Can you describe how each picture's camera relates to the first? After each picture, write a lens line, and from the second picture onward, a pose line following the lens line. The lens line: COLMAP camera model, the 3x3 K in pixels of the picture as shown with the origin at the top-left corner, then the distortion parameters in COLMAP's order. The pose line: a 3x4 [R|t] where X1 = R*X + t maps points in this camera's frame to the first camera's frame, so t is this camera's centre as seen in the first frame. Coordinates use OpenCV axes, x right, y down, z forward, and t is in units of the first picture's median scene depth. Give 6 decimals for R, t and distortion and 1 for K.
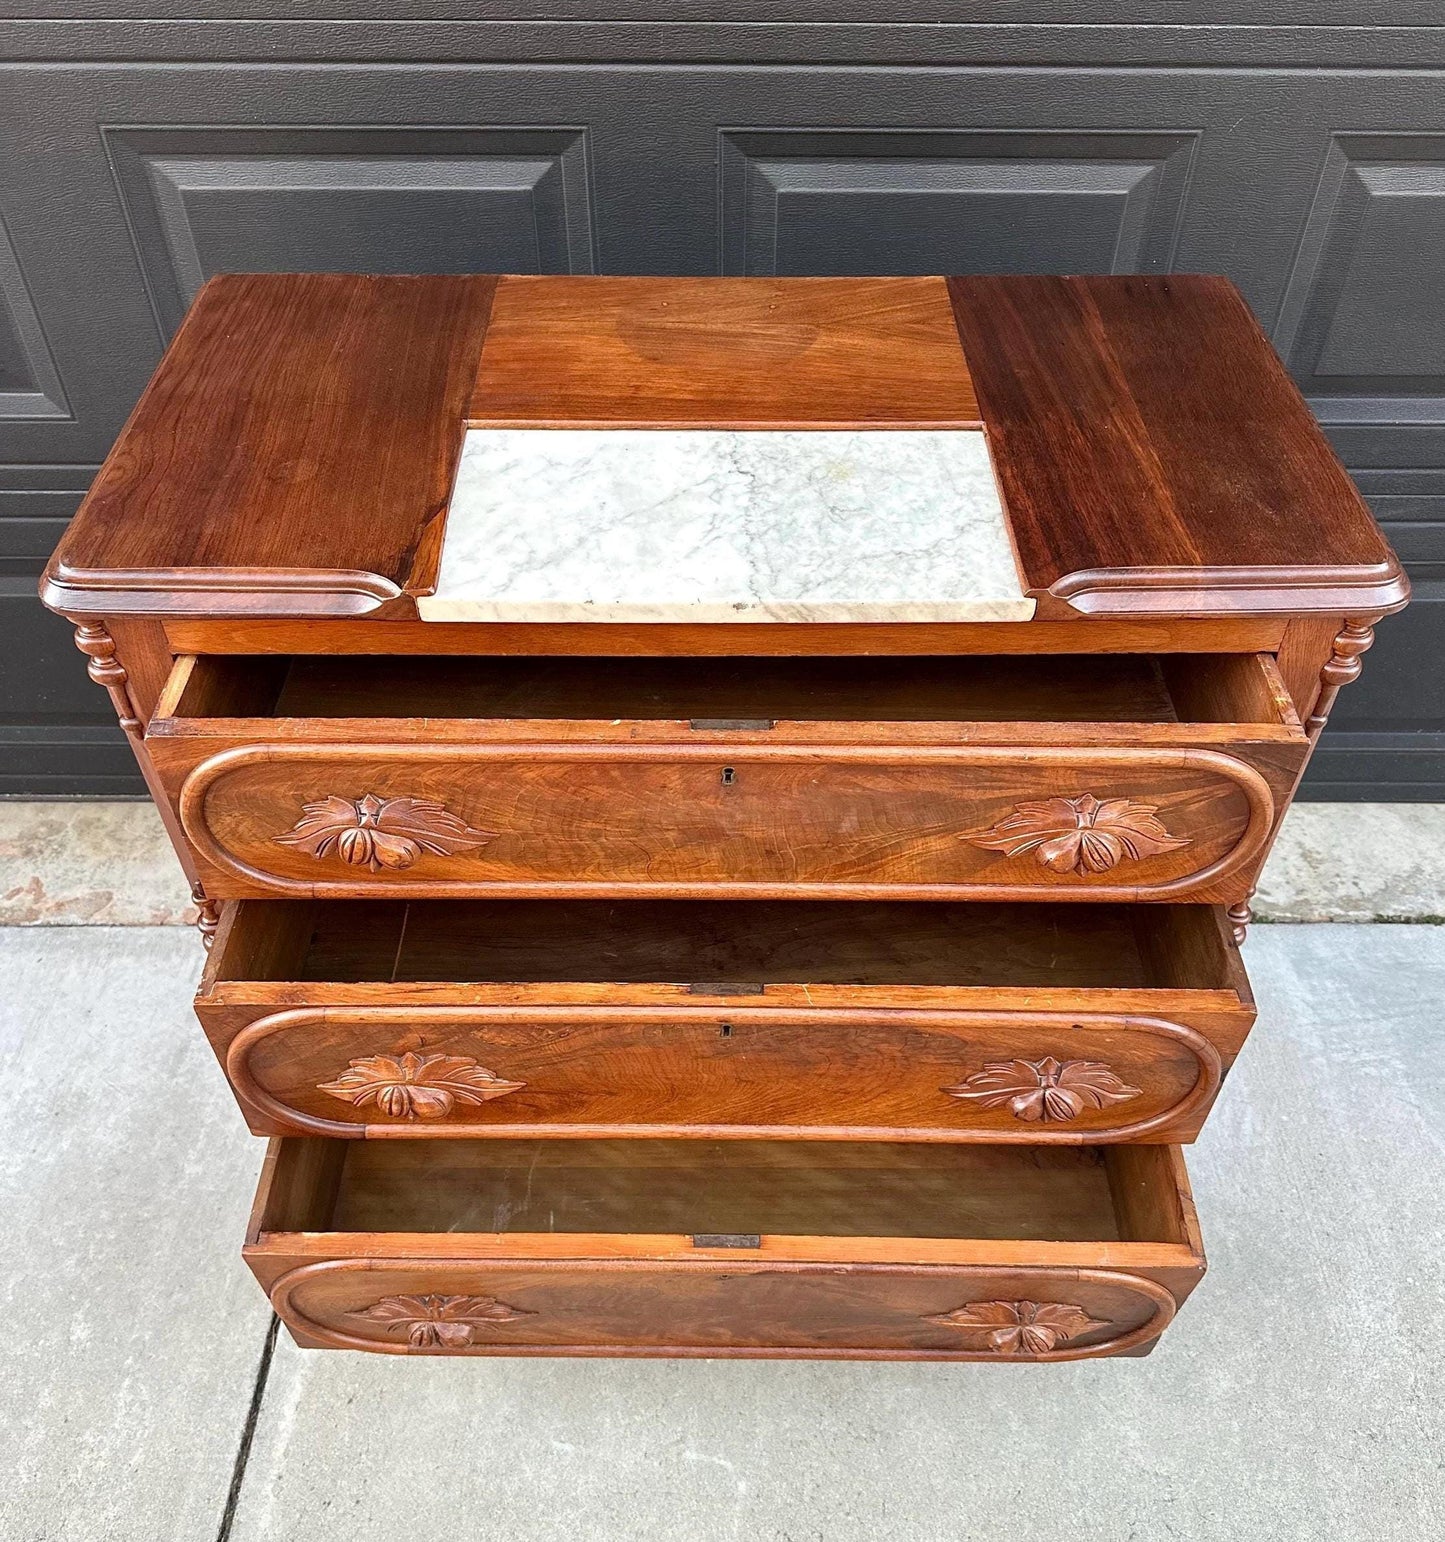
lens RADIAL K [[1379.9, 0, 748.5], [0, 1379.9, 846.9], [0, 0, 1]] dist [0.133770, -0.323063]
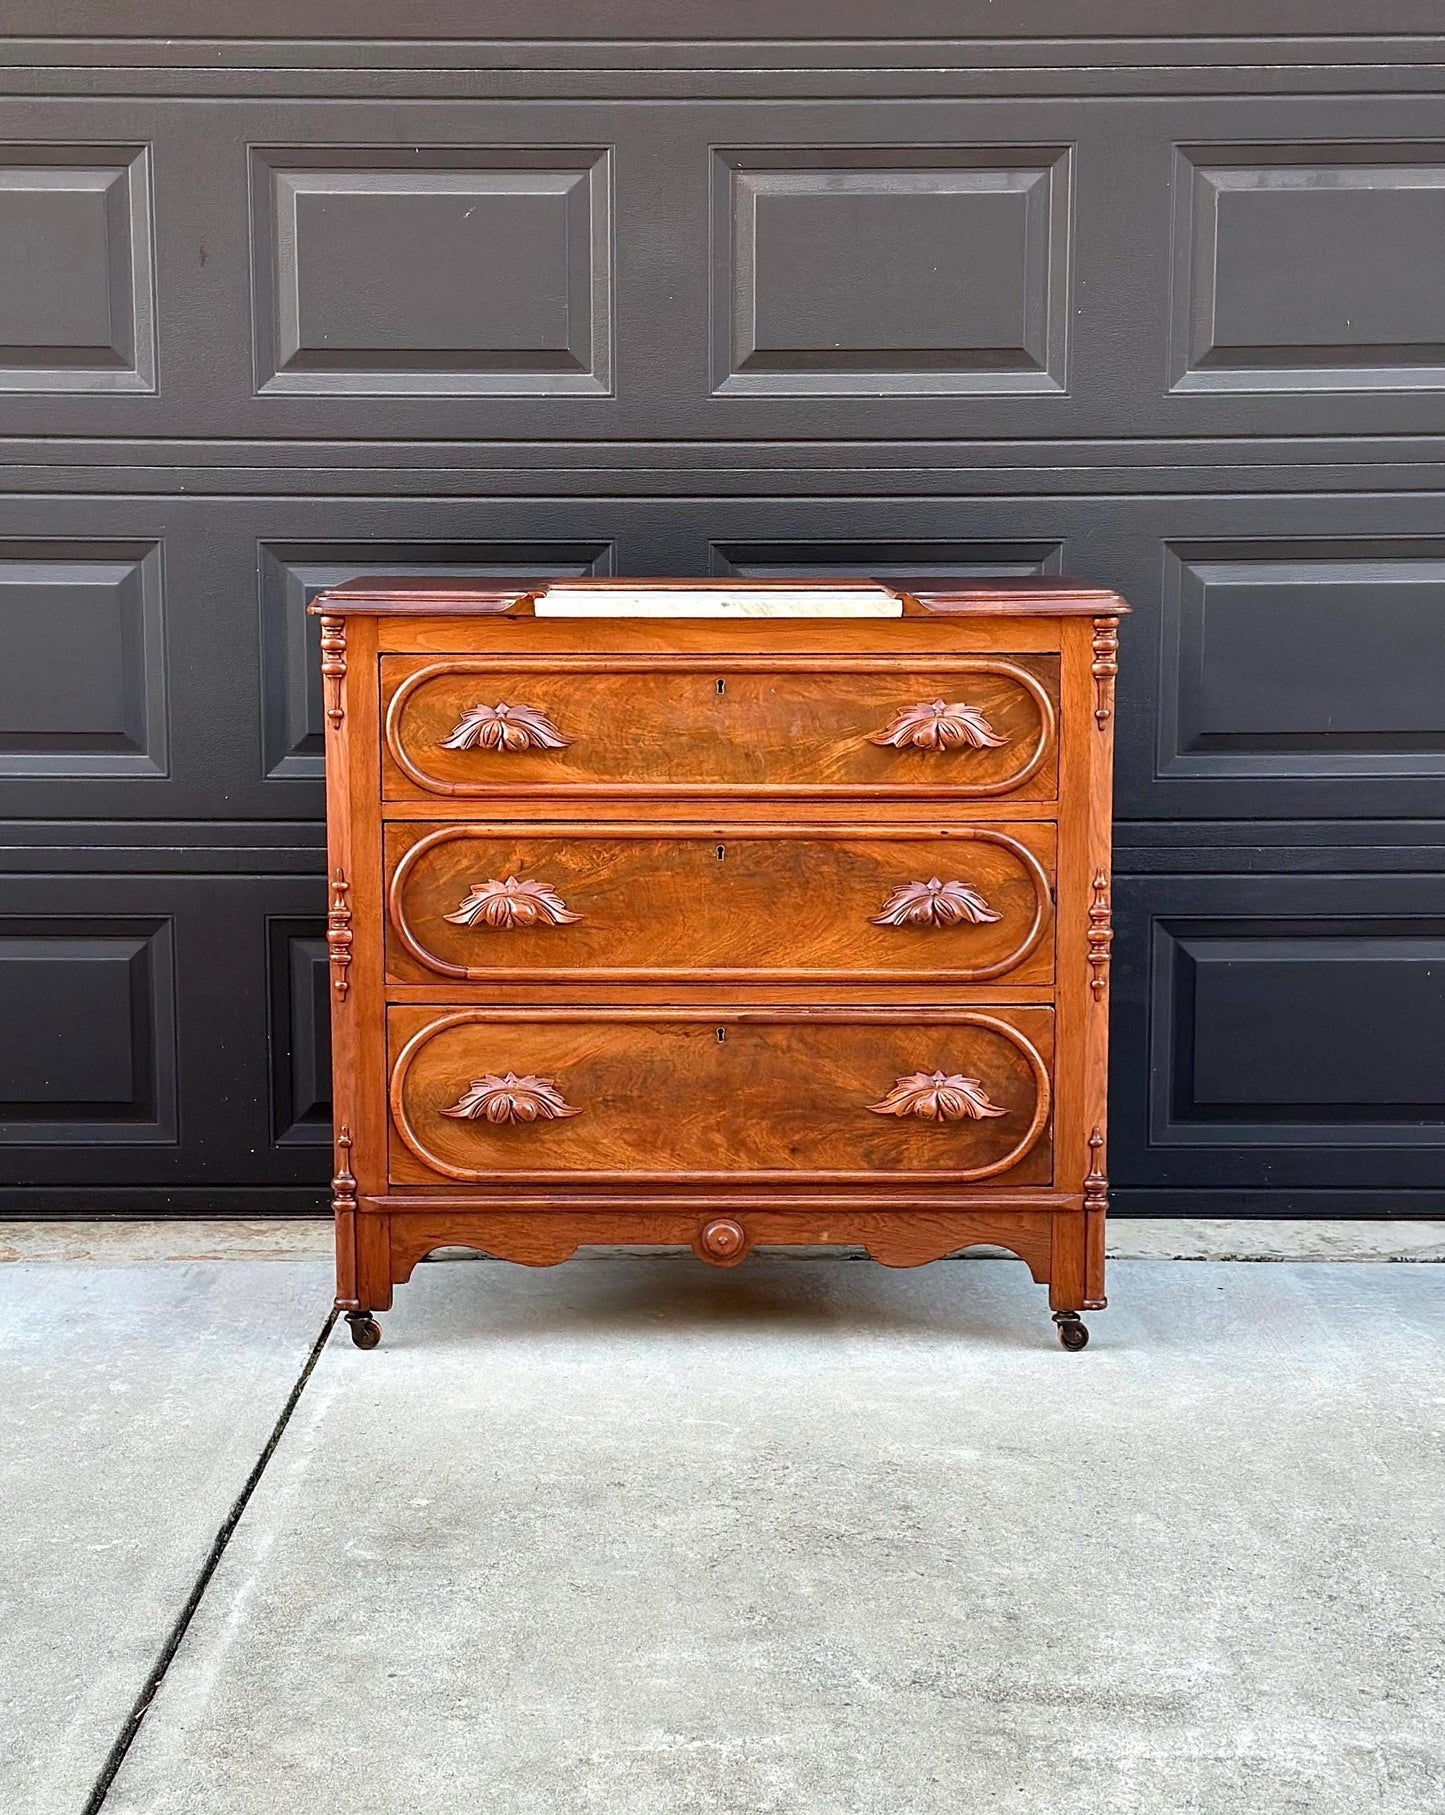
lens RADIAL K [[3153.9, 0, 687.0], [0, 3153.9, 950.7], [0, 0, 1]] dist [0.120140, 0.061463]
pose [[0.999843, -0.016270, -0.007034, -0.031702], [0.008407, 0.784640, -0.619894, 2.427844], [0.015604, 0.619738, 0.784654, -1.689358]]
